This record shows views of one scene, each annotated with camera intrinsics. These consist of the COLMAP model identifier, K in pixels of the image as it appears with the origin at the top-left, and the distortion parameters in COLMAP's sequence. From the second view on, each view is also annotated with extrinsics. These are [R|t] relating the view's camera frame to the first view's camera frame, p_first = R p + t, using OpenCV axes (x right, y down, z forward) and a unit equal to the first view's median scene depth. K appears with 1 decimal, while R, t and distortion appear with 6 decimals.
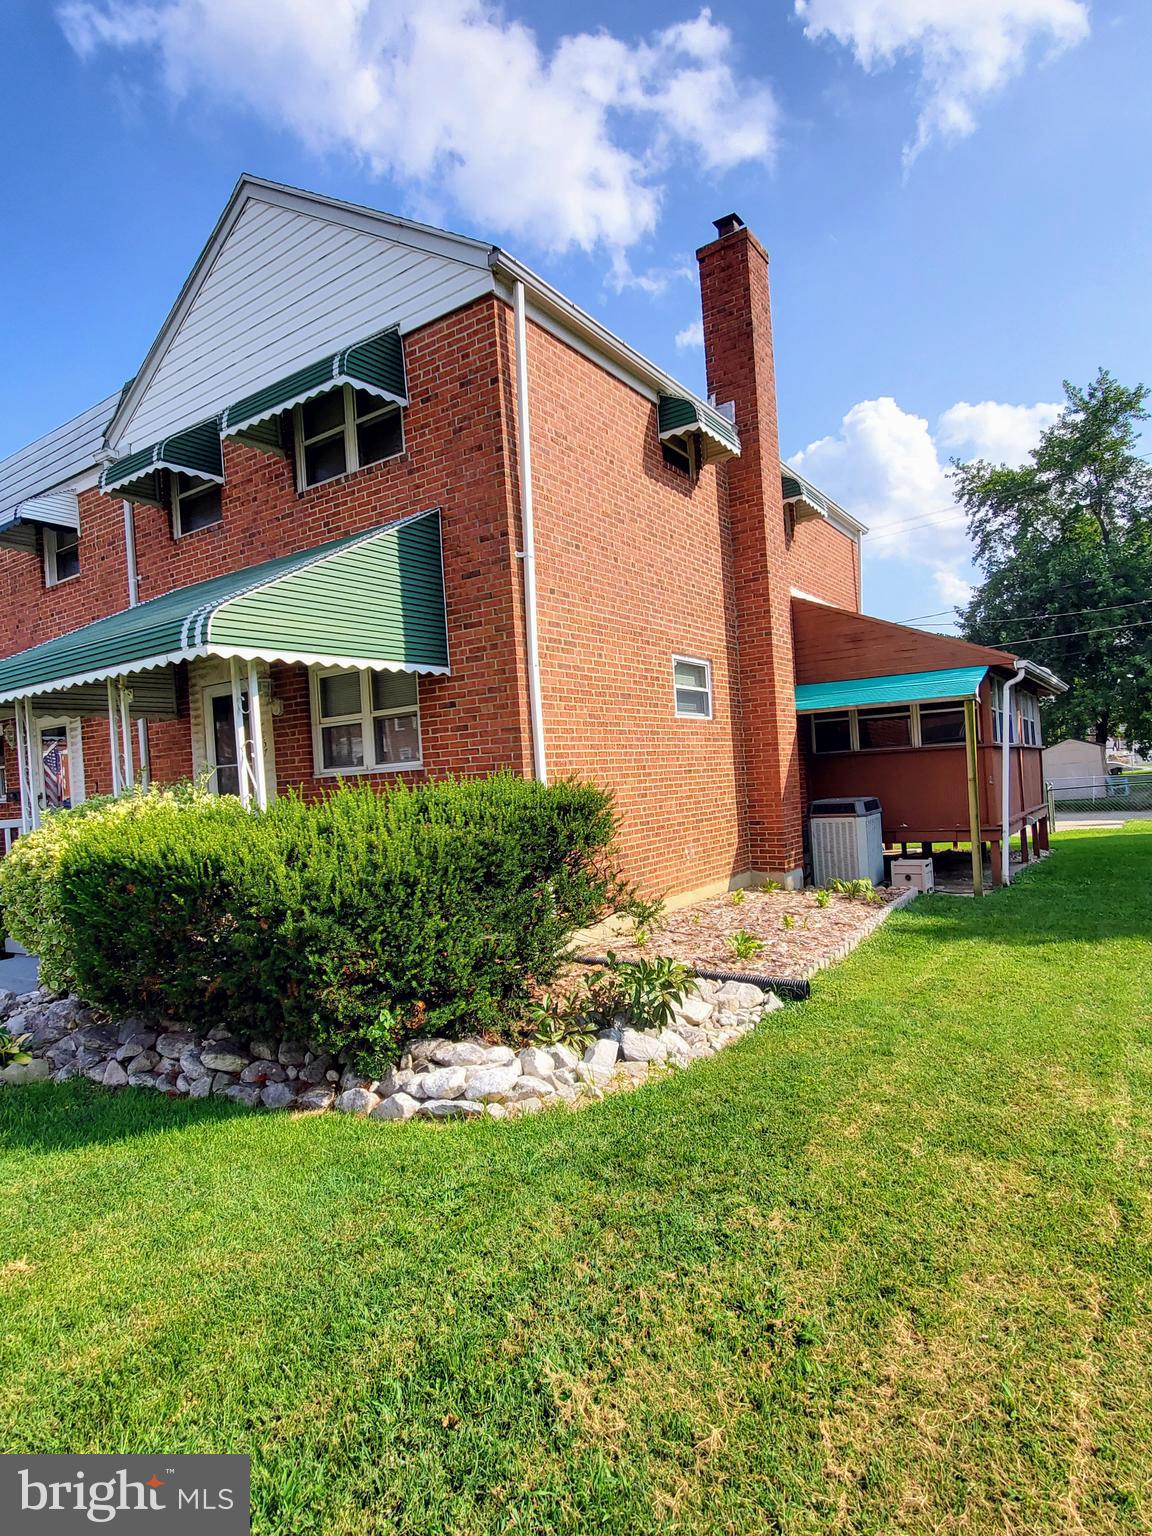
lens RADIAL K [[846.1, 0, 575.1], [0, 846.1, 773.6], [0, 0, 1]] dist [0.000706, -0.001472]
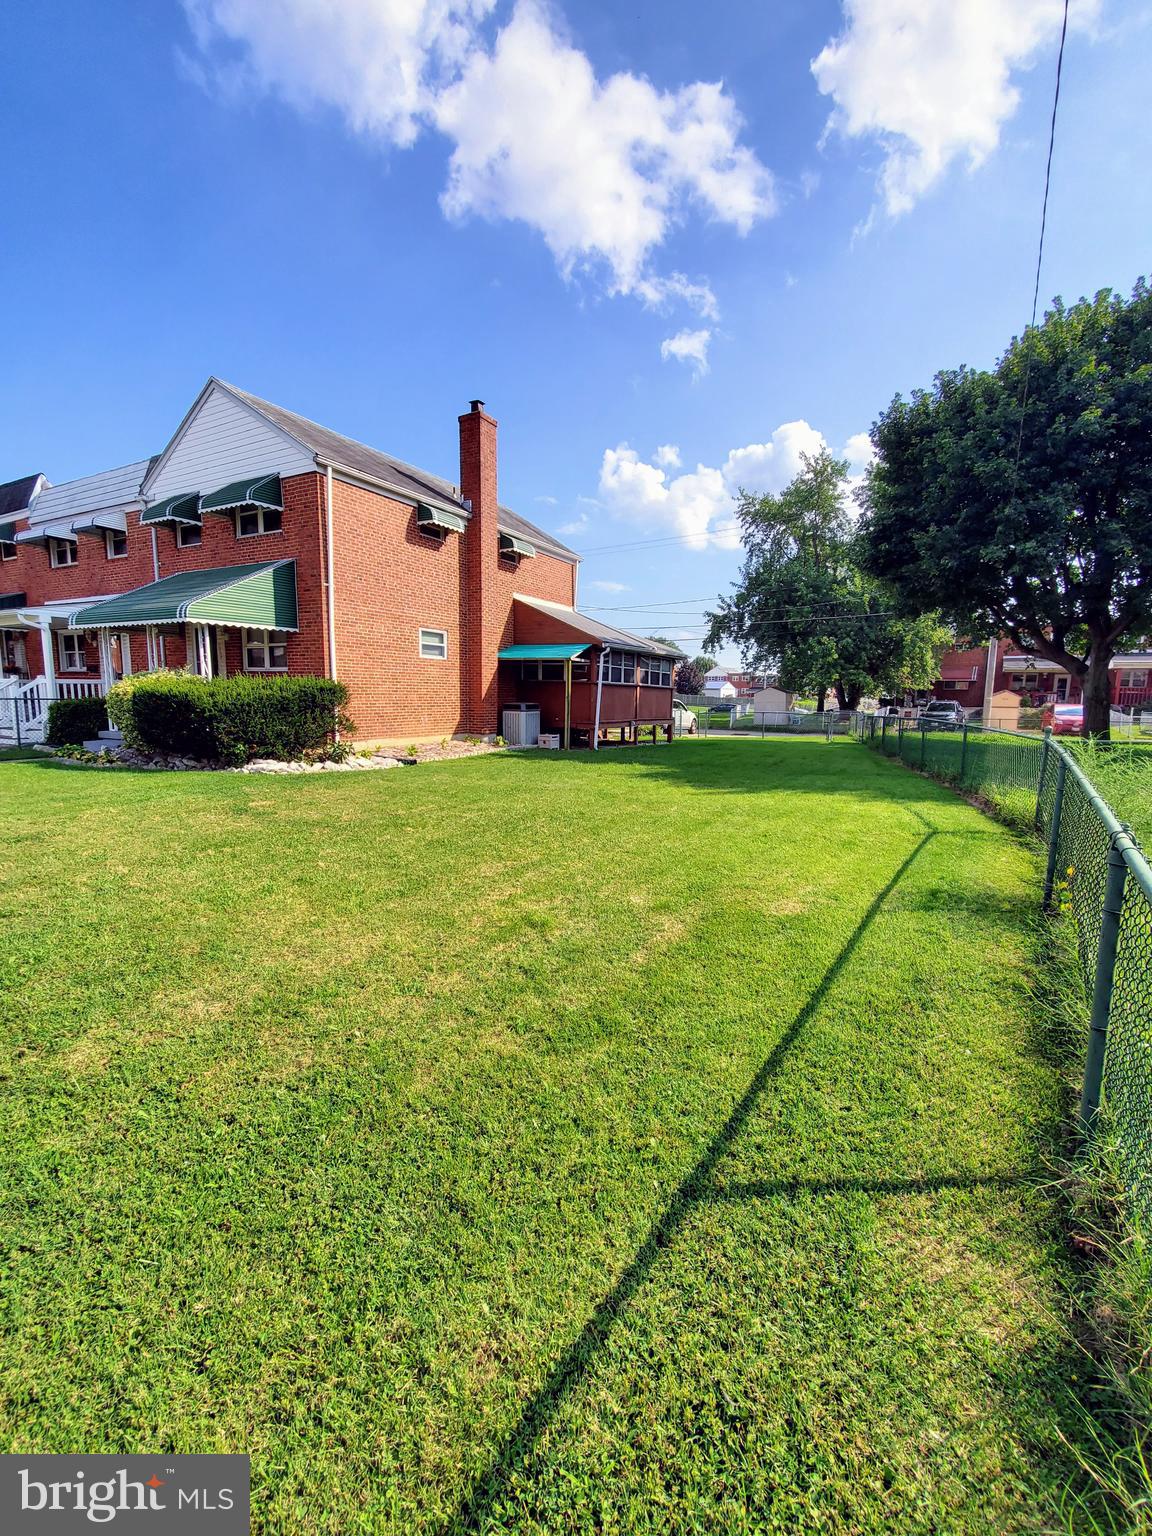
lens RADIAL K [[645.5, 0, 579.3], [0, 645.5, 780.7], [0, 0, 1]] dist [-0.002227, -0.000758]
pose [[0.992379, 0.065518, 0.104364, 0.438055], [-0.079507, 0.987503, 0.136076, -0.012043], [-0.094144, -0.143336, 0.985186, -0.851366]]
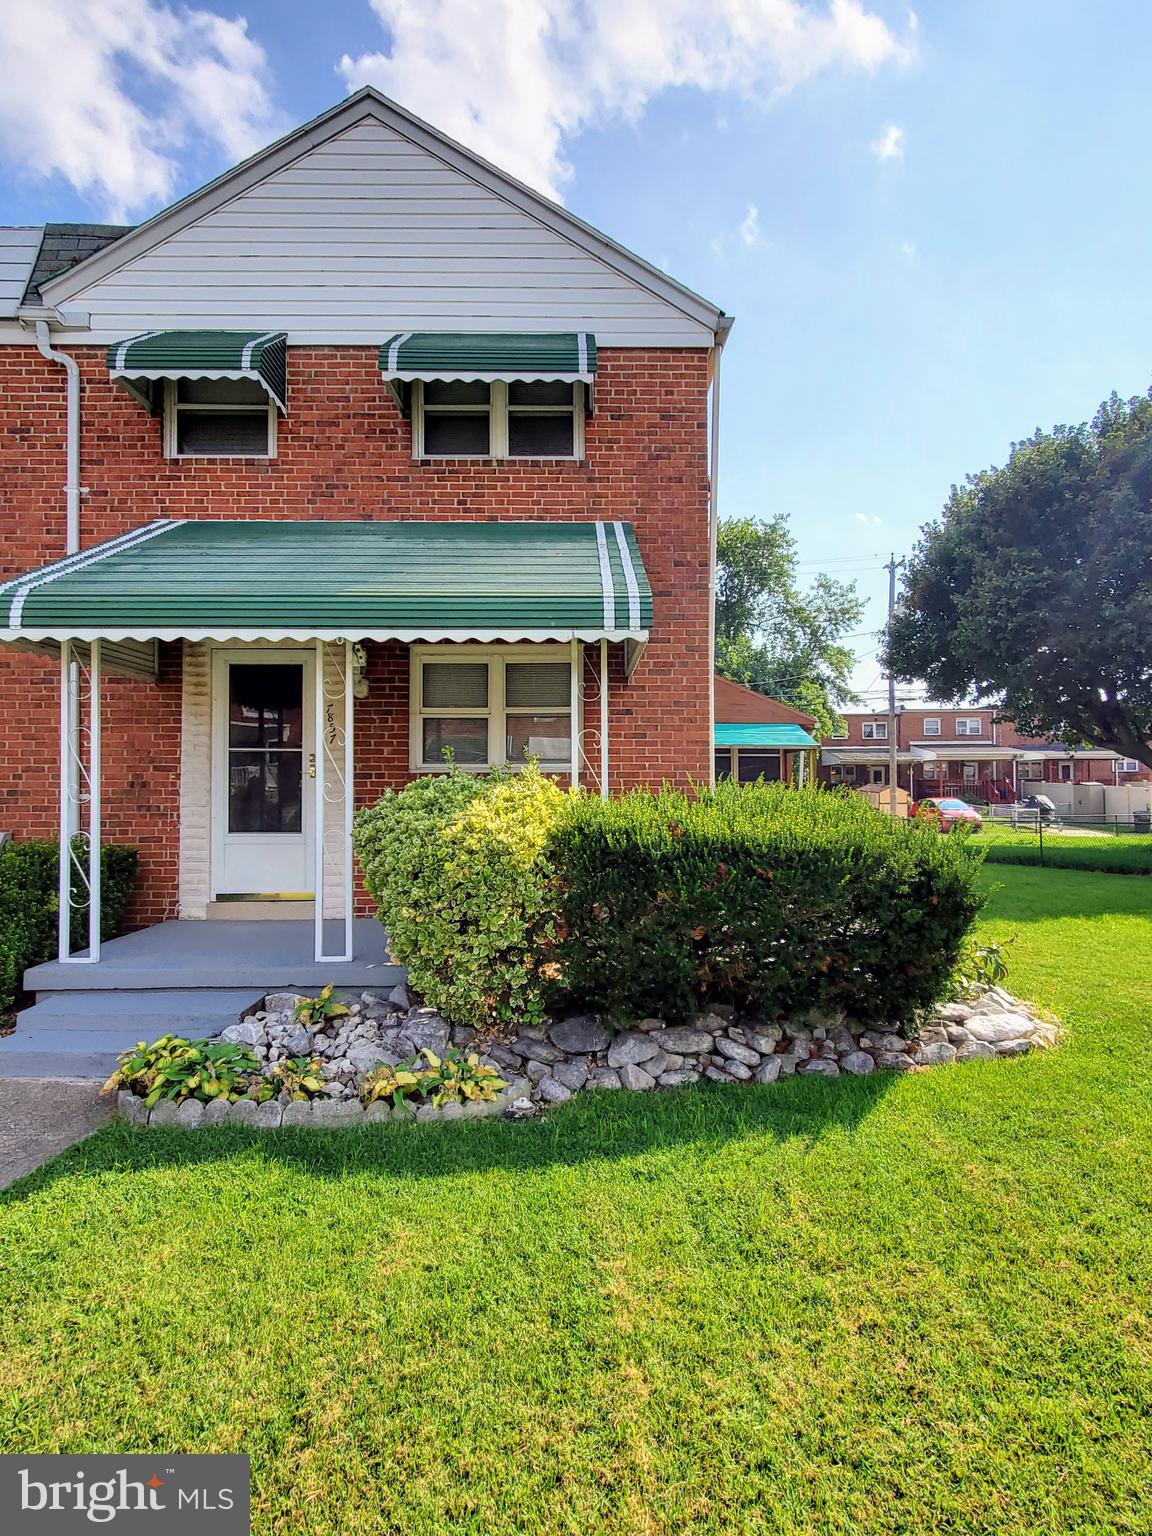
lens RADIAL K [[846.1, 0, 575.1], [0, 846.1, 773.6], [0, 0, 1]] dist [0.000706, -0.001472]
pose [[0.817855, 0.073122, 0.570760, -0.717452], [-0.052219, 0.997232, -0.052933, 0.047452], [-0.573050, 0.013487, 0.819409, 0.171452]]
